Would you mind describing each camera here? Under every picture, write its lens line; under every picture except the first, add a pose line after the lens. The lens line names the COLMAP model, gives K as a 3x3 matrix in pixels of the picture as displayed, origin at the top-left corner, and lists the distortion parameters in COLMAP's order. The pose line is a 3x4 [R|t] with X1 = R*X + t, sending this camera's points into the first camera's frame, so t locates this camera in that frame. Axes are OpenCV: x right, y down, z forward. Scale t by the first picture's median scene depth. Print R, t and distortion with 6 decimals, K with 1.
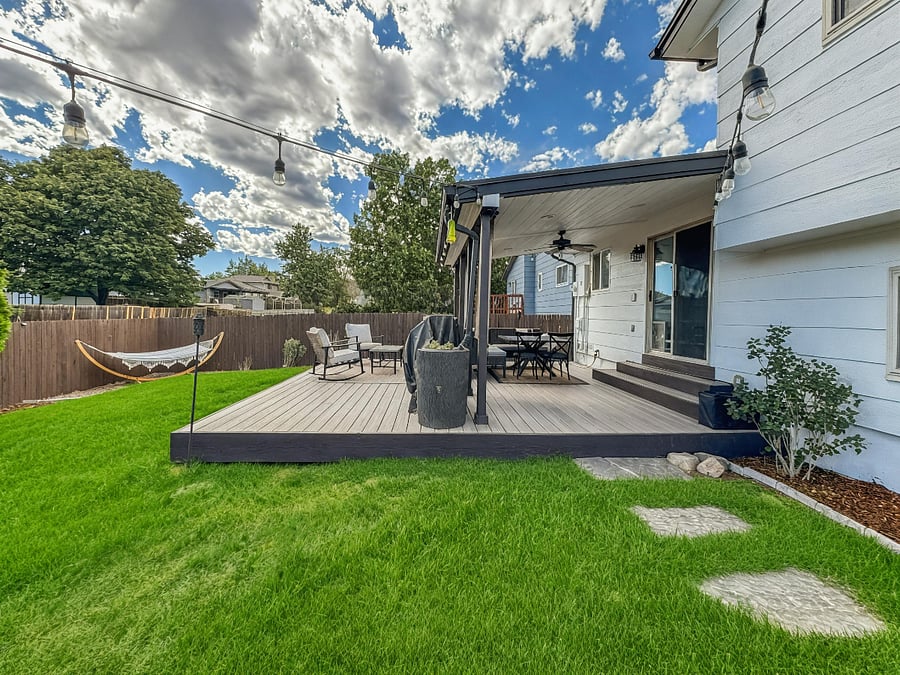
lens RADIAL K [[359.6, 0, 450.0], [0, 359.6, 337.5], [0, 0, 1]] dist [-0.002258, -0.000451]
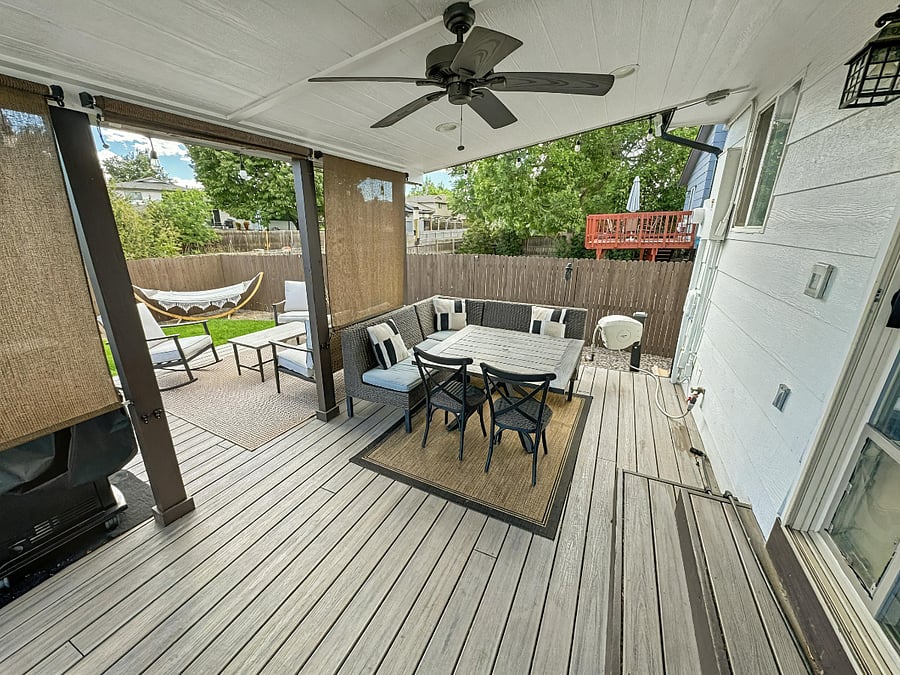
lens RADIAL K [[359.6, 0, 450.0], [0, 359.6, 337.5], [0, 0, 1]] dist [-0.002258, -0.000451]
pose [[0.867127, 0.134279, -0.479646, 0.291688], [-0.019292, 0.971308, 0.237043, -0.088323], [0.497714, -0.196293, 0.844837, 0.463023]]
